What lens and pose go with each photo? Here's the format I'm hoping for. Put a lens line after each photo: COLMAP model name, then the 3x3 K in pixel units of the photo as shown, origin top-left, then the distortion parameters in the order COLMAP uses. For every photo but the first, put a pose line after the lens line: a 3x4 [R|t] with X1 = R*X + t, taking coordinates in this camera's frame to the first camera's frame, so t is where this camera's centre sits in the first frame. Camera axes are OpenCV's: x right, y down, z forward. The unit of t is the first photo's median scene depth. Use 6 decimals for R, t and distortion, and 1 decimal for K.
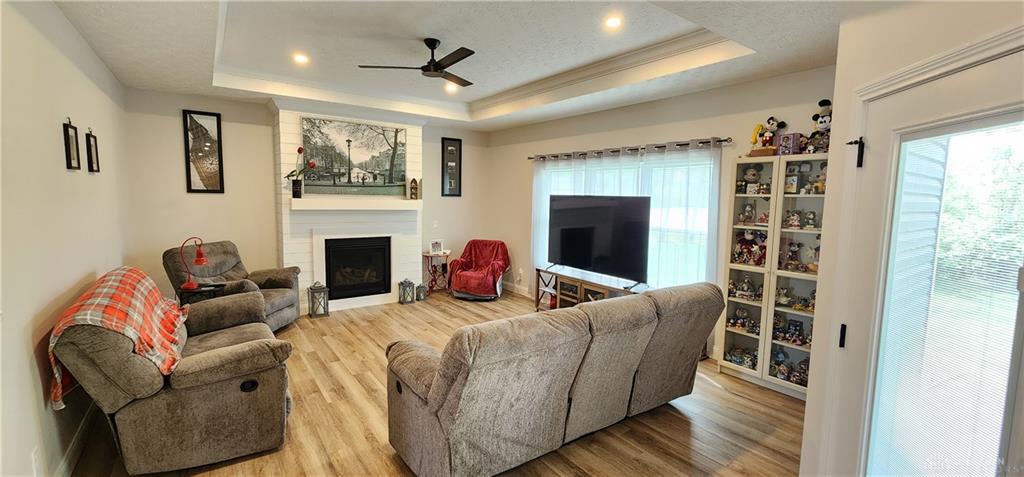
lens RADIAL K [[420.7, 0, 516.8], [0, 420.7, 236.9], [0, 0, 1]] dist [-0.000264, 0.000016]
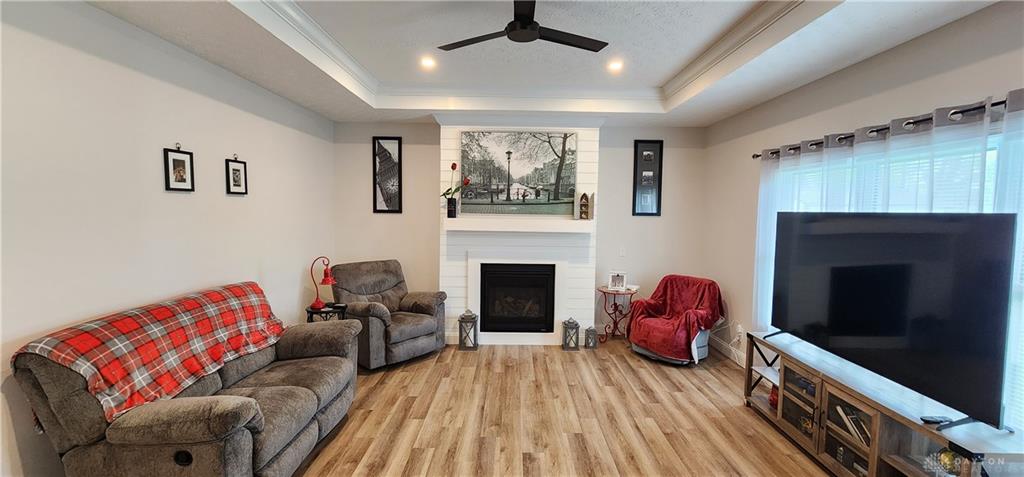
lens RADIAL K [[420.7, 0, 516.8], [0, 420.7, 236.9], [0, 0, 1]] dist [-0.000264, 0.000016]
pose [[0.808067, 0.026552, -0.588492, 0.133247], [-0.054567, 0.998062, -0.029896, -0.027852], [0.586558, 0.056270, 0.807950, 0.309954]]
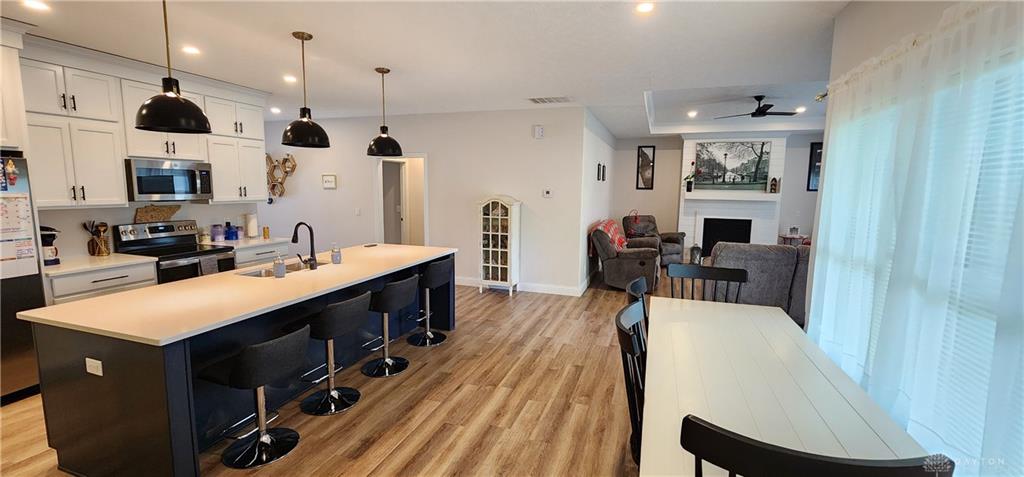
lens RADIAL K [[420.7, 0, 516.8], [0, 420.7, 236.9], [0, 0, 1]] dist [-0.000264, 0.000016]
pose [[0.569277, 0.084345, -0.817808, 0.437377], [-0.081067, 0.995635, 0.046254, 0.059172], [0.818139, 0.039965, 0.573630, -0.476275]]
